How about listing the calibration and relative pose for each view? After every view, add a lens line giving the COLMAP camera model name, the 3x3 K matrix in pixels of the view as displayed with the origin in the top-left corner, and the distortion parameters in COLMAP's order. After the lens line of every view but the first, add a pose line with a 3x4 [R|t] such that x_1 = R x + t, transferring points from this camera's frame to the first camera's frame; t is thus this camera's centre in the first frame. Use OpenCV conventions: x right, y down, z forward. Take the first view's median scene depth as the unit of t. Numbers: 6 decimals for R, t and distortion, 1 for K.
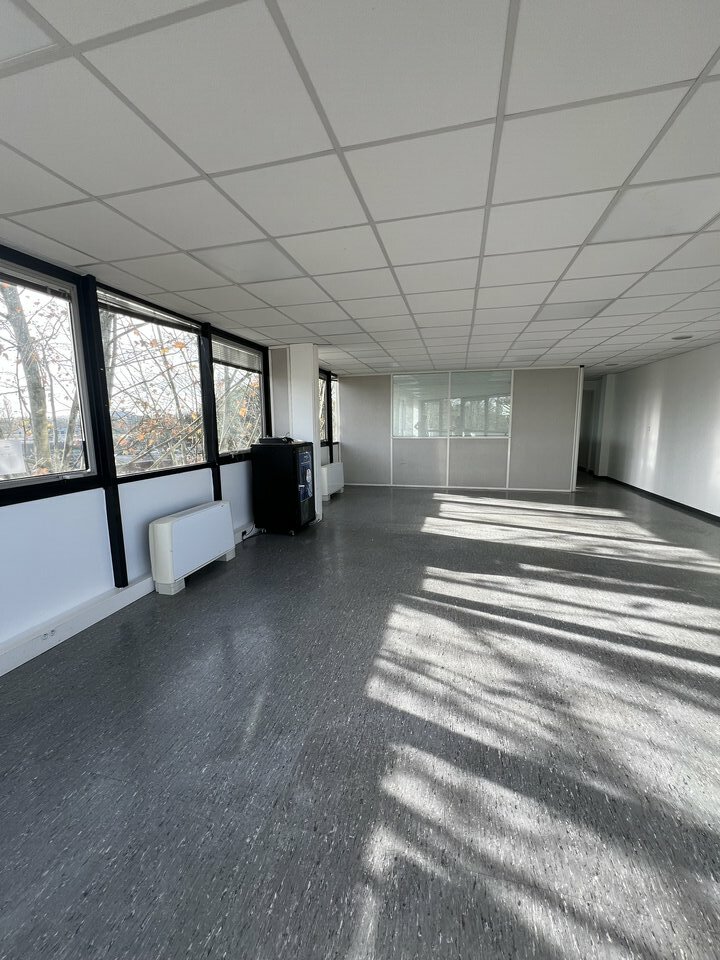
lens RADIAL K [[382.4, 0, 354.7], [0, 382.4, 476.5], [0, 0, 1]] dist [-0.001383, -0.000060]
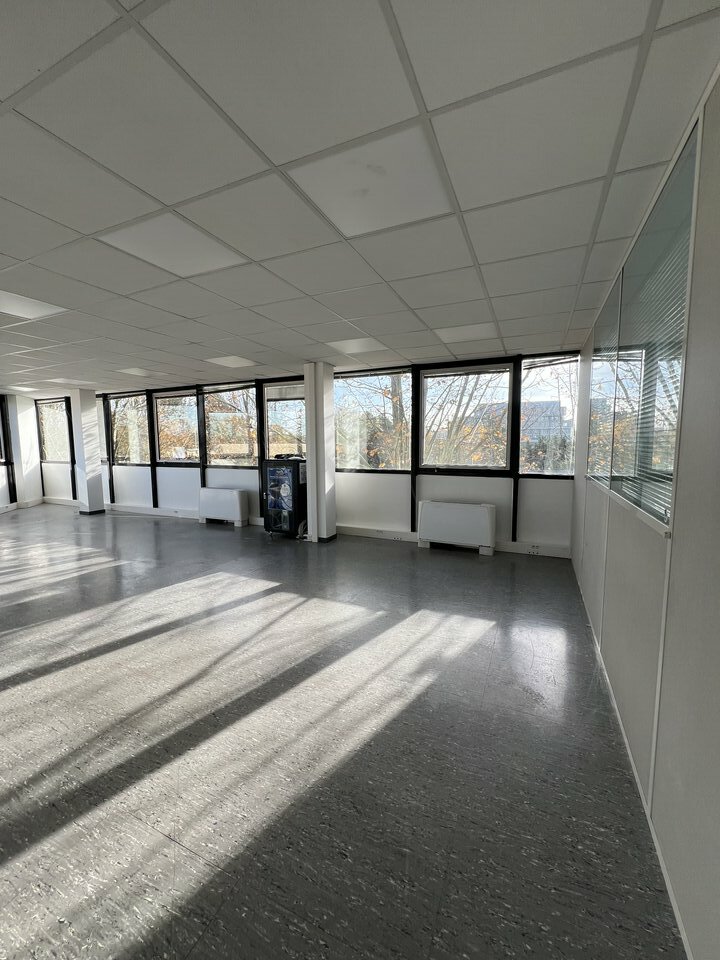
lens RADIAL K [[382.4, 0, 355.7], [0, 382.4, 480.3], [0, 0, 1]] dist [-0.001383, -0.000060]
pose [[-0.184742, 0.109417, -0.976677, 1.210320], [-0.131642, 0.982073, 0.134922, -0.273146], [0.973931, 0.153497, -0.167026, 1.843202]]
